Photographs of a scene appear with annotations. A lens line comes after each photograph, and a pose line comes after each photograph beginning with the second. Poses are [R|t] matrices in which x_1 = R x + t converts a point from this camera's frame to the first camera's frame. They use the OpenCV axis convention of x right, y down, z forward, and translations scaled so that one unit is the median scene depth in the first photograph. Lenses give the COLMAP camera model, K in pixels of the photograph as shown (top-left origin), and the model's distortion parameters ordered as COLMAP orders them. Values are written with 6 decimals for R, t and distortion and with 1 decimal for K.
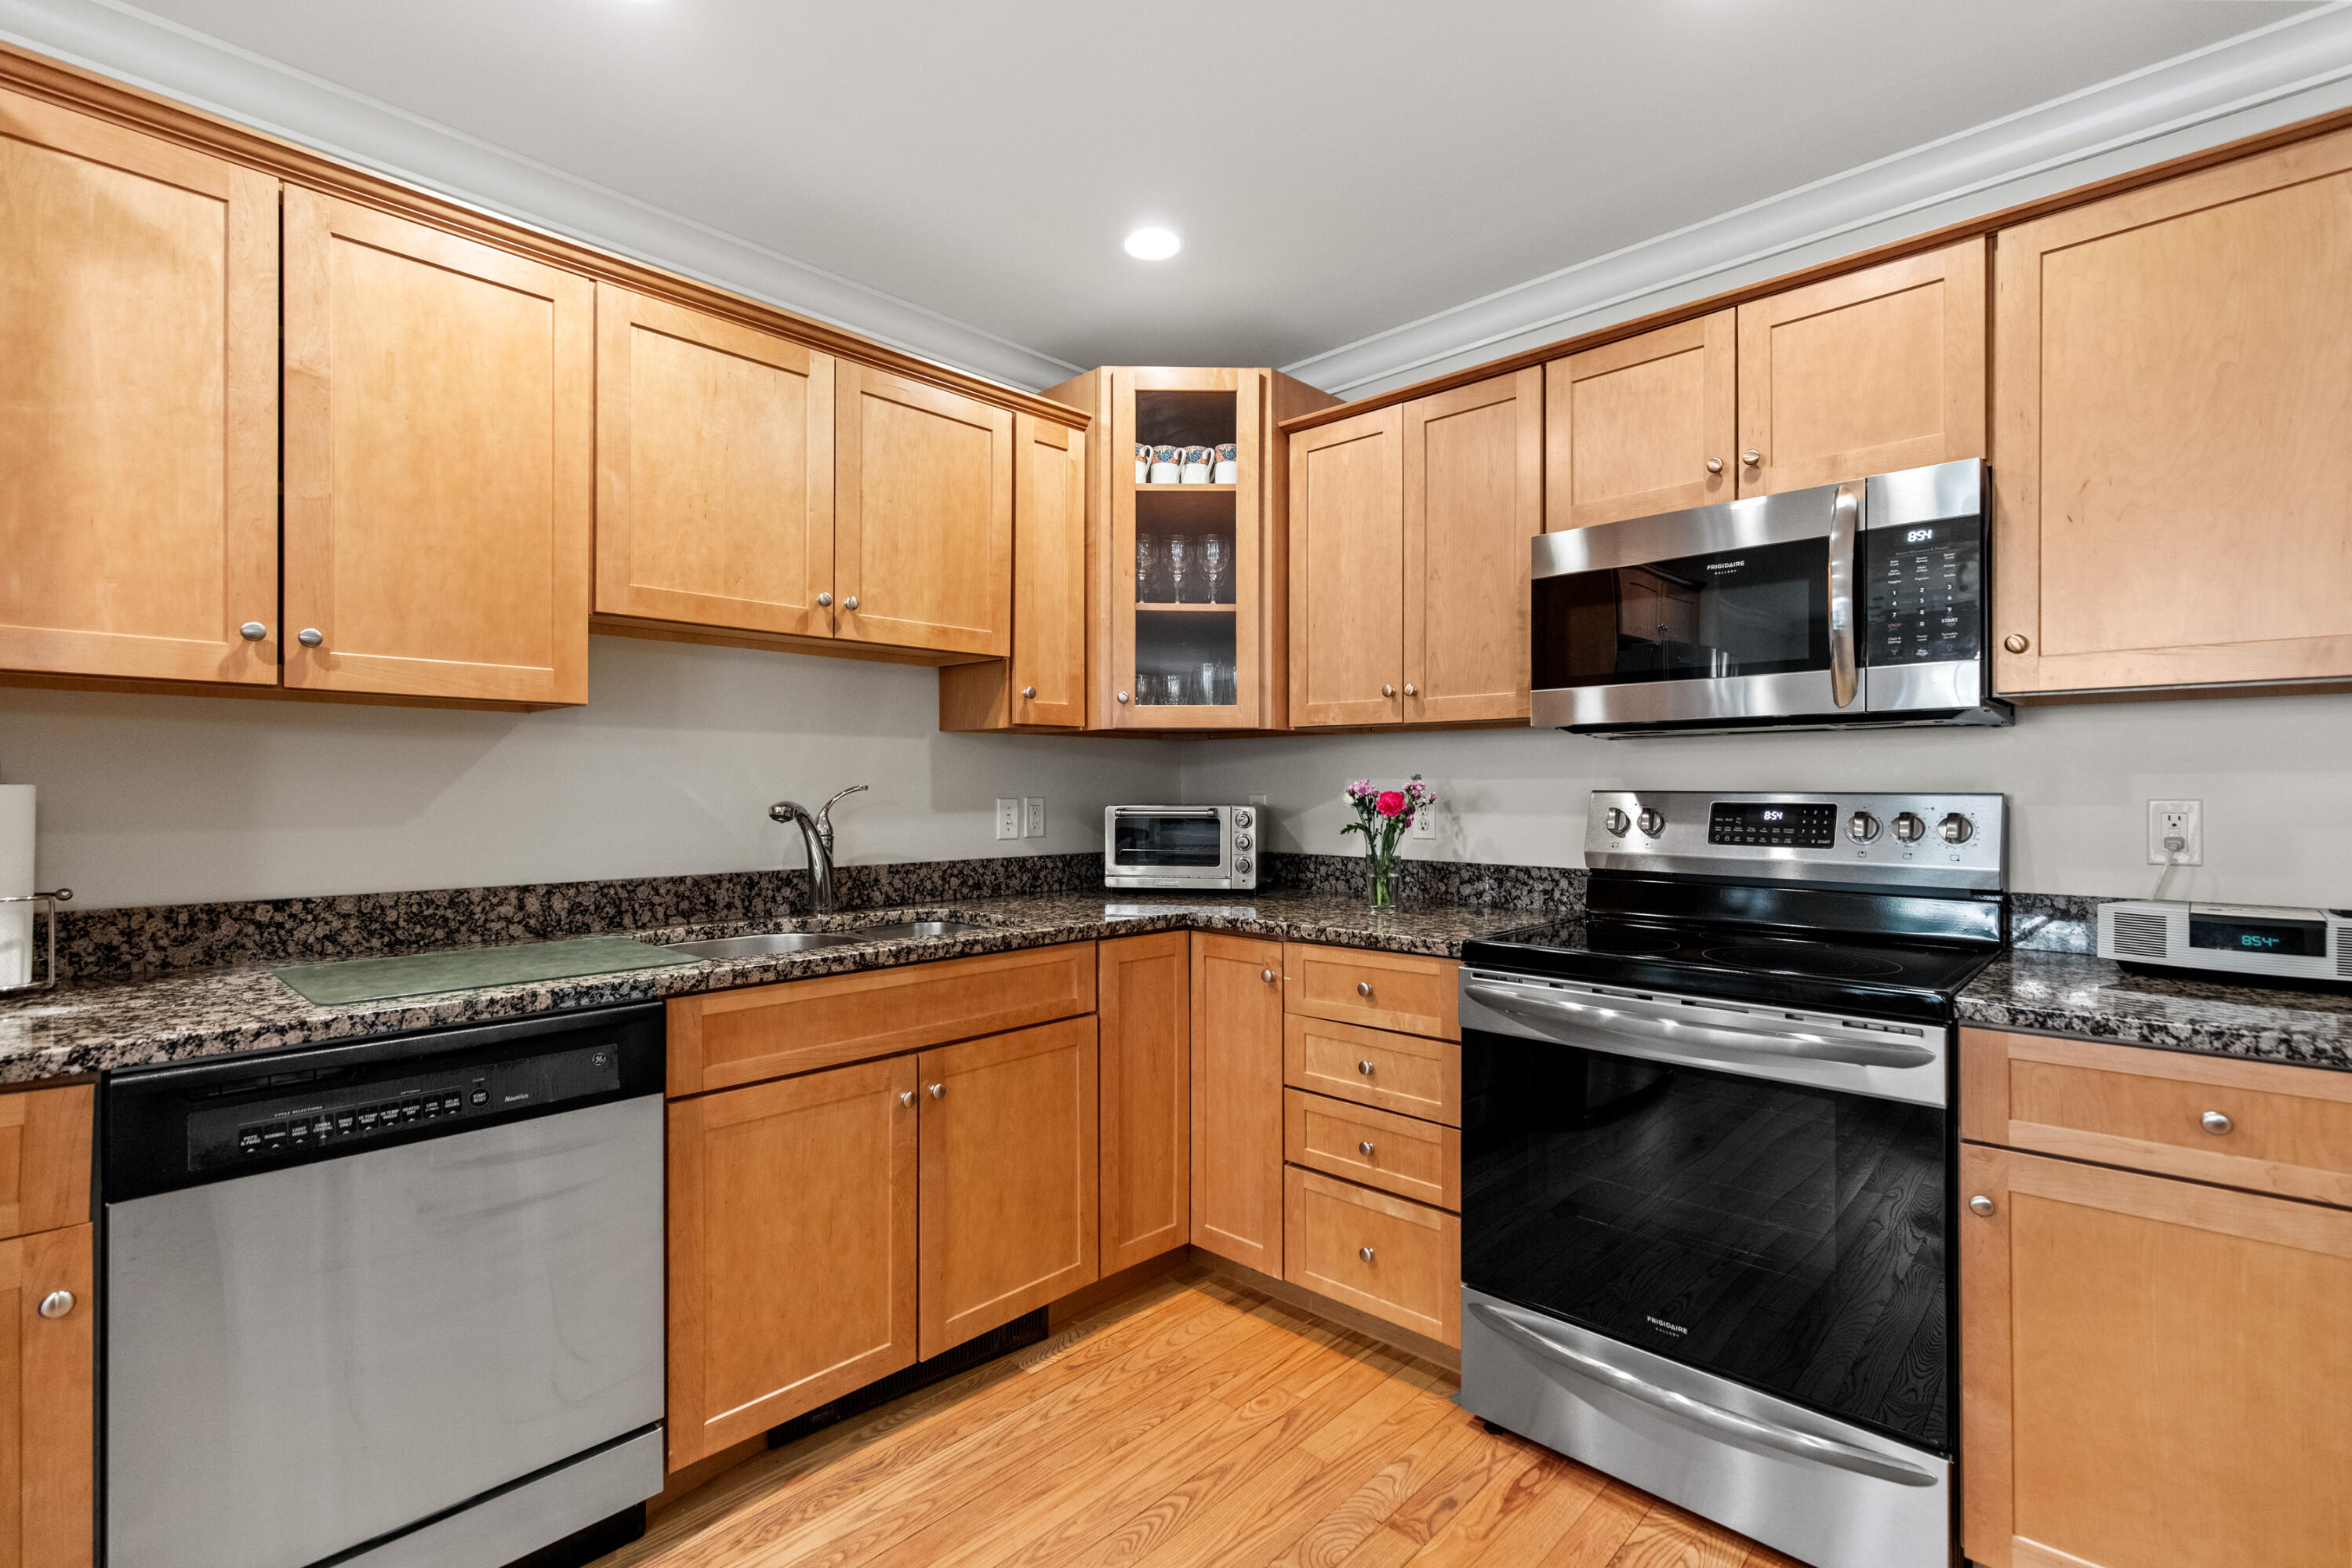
lens RADIAL K [[1058.6, 0, 1188.7], [0, 1058.6, 790.3], [0, 0, 1]] dist [0.007617, -0.000516]
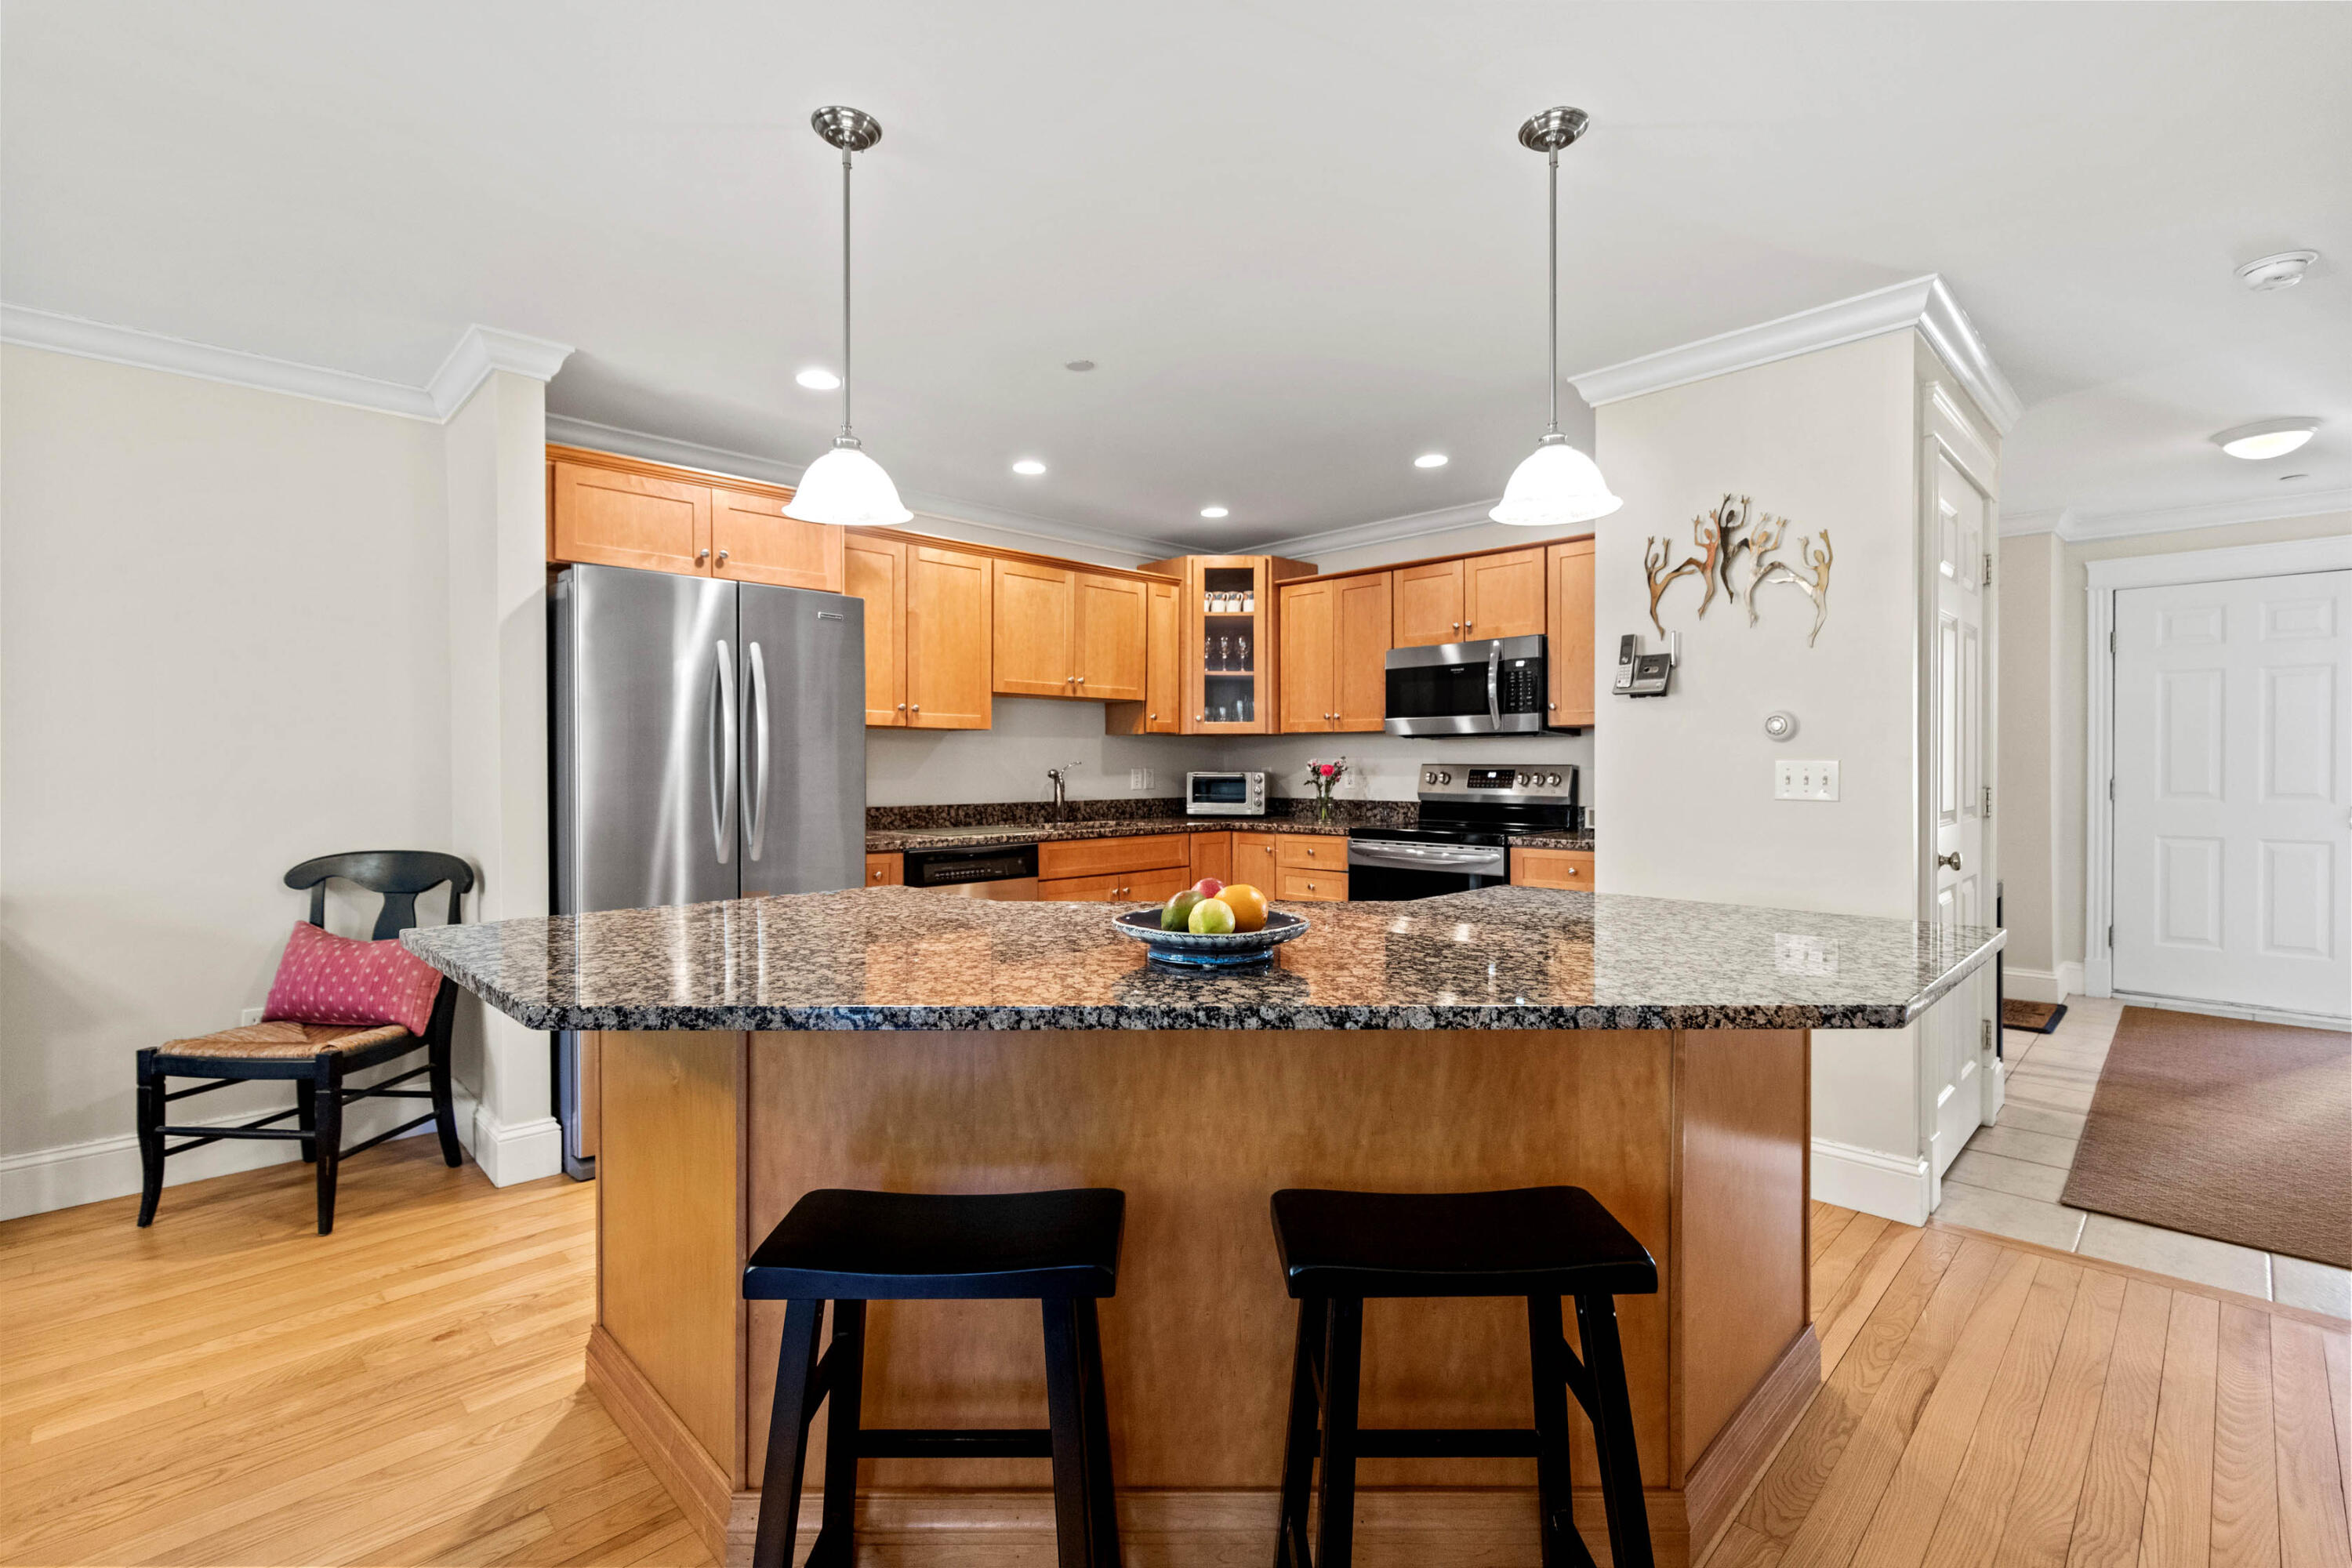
lens RADIAL K [[1058.6, 0, 1187.1], [0, 1058.6, 781.4], [0, 0, 1]] dist [0.007617, -0.000516]
pose [[0.999654, -0.001273, -0.026291, -0.035506], [0.001628, 0.999907, 0.013516, 0.006188], [0.026272, -0.013554, 0.999563, -1.223189]]
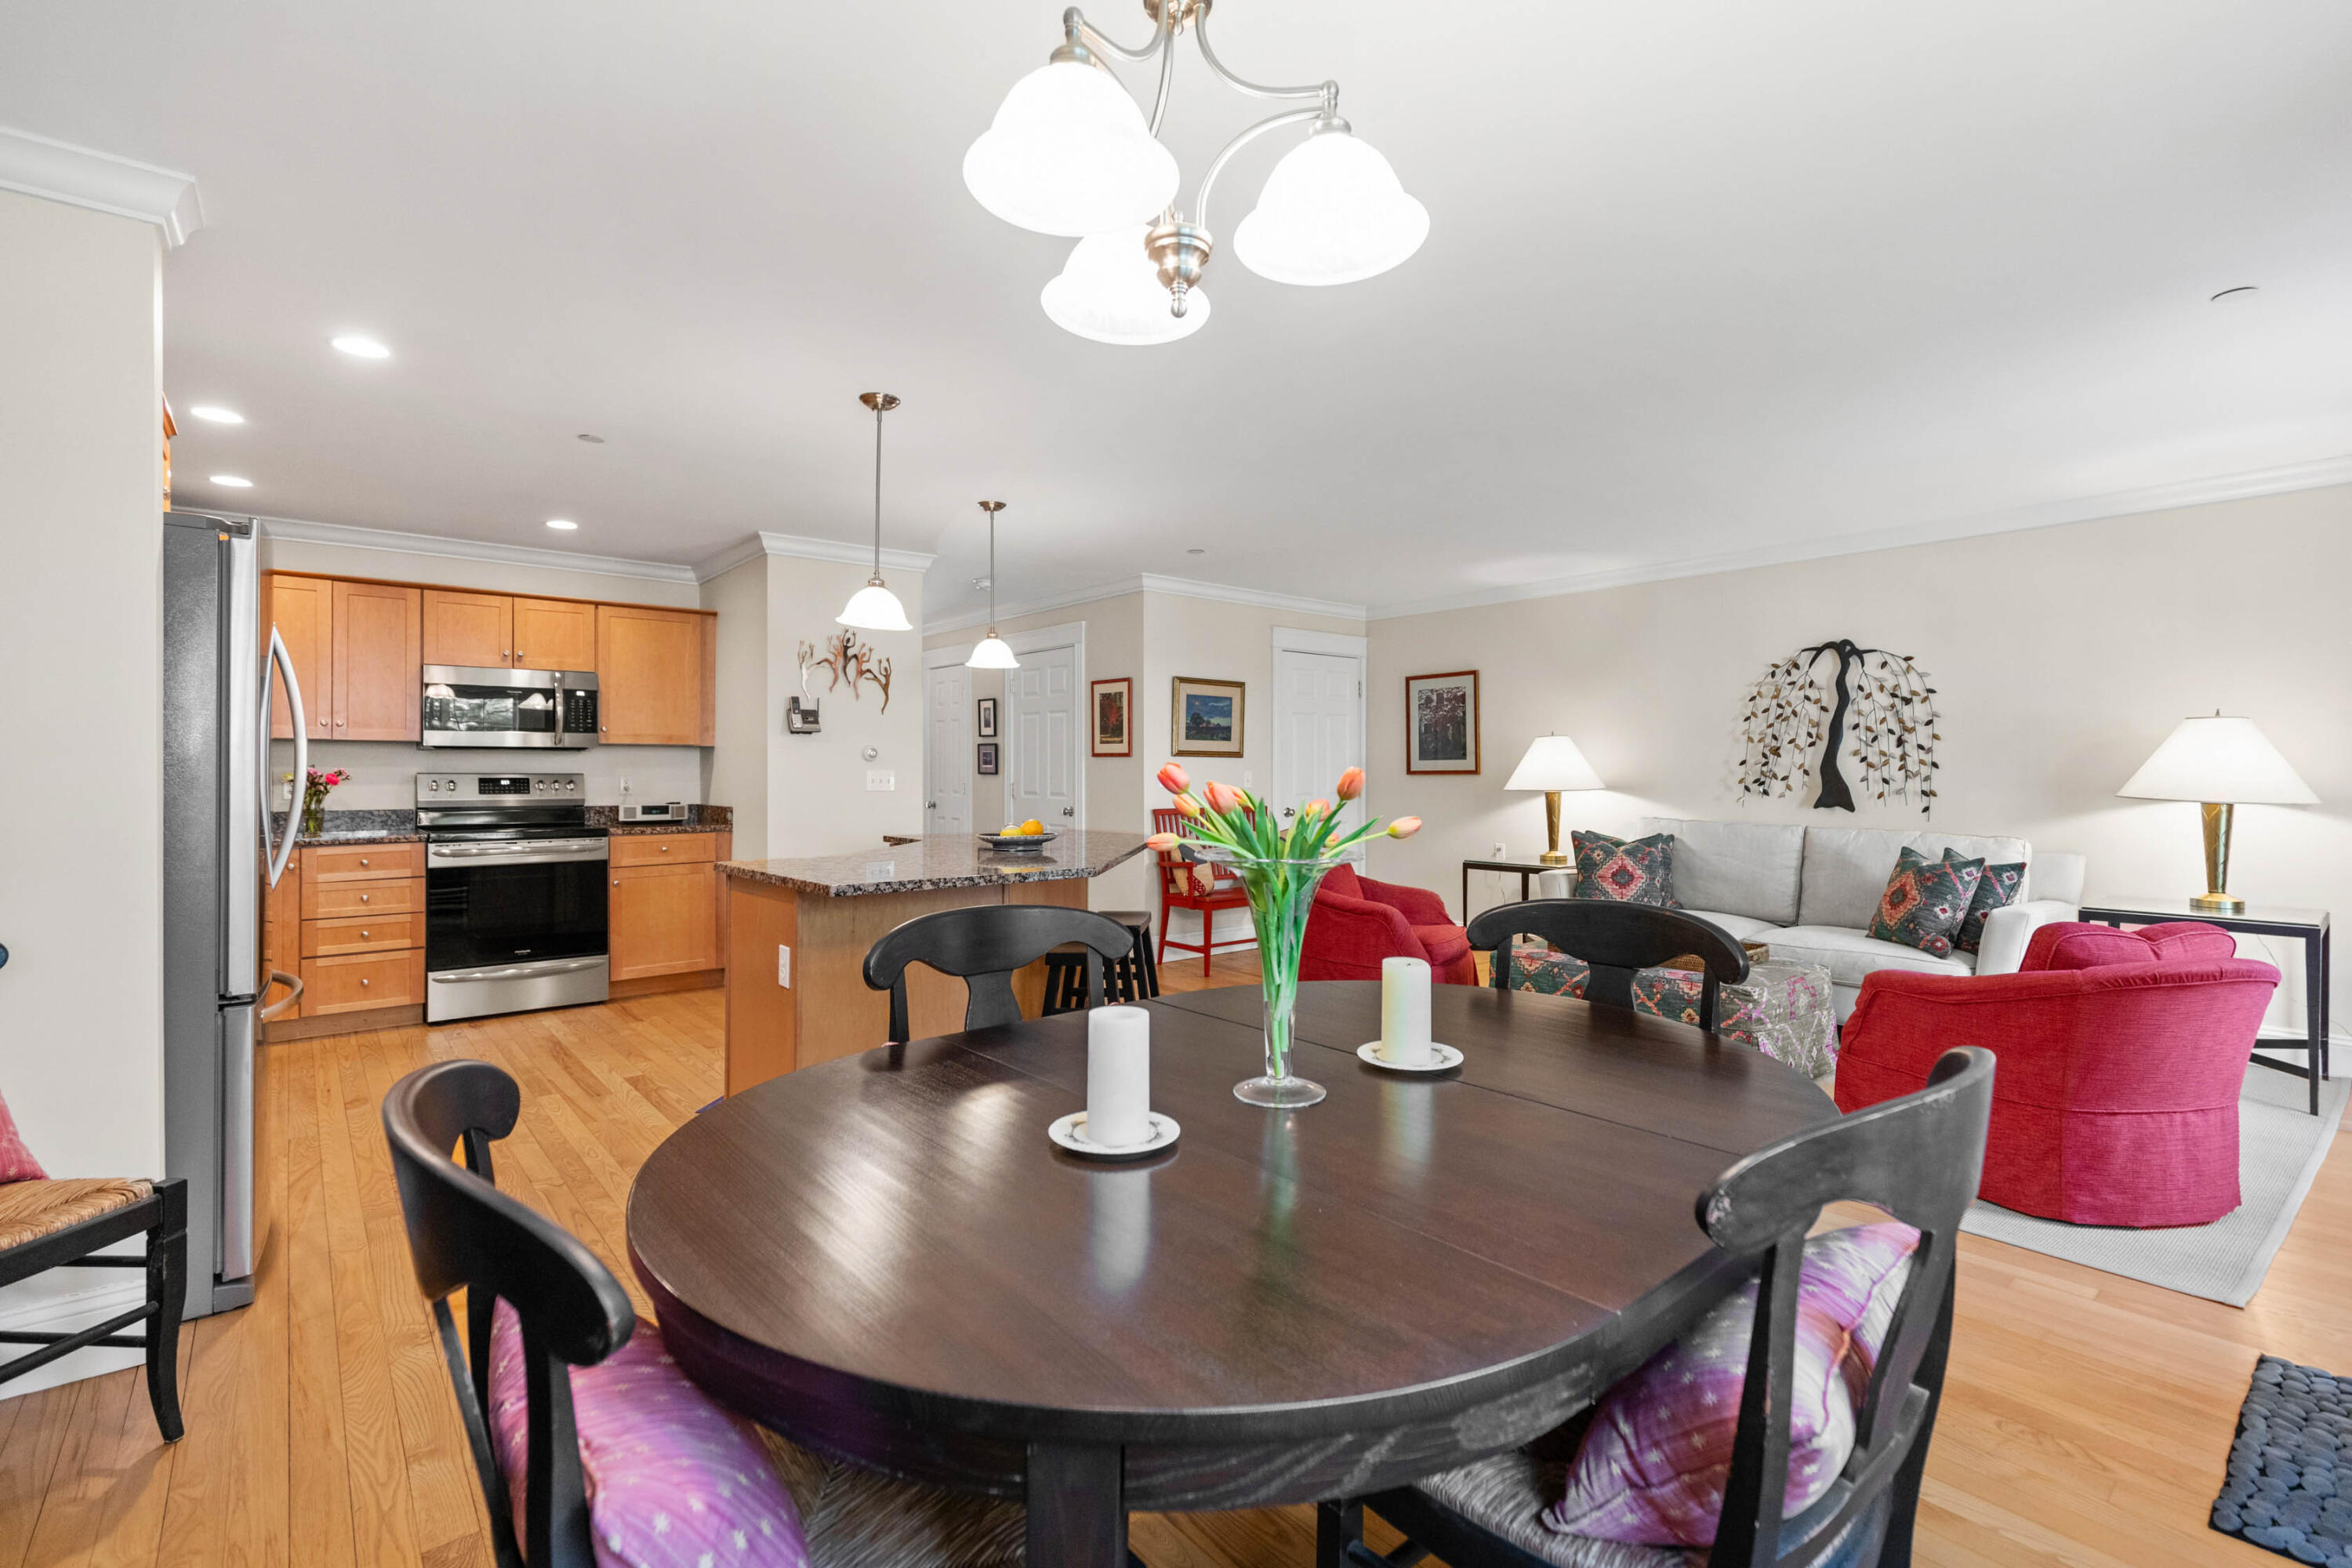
lens RADIAL K [[1058.6, 0, 1189.4], [0, 1058.6, 786.1], [0, 0, 1]] dist [0.007617, -0.000516]
pose [[0.115519, -0.014071, 0.993206, -1.790079], [0.002219, 0.999901, 0.013907, 0.000858], [-0.993303, 0.000597, 0.115539, -0.938984]]
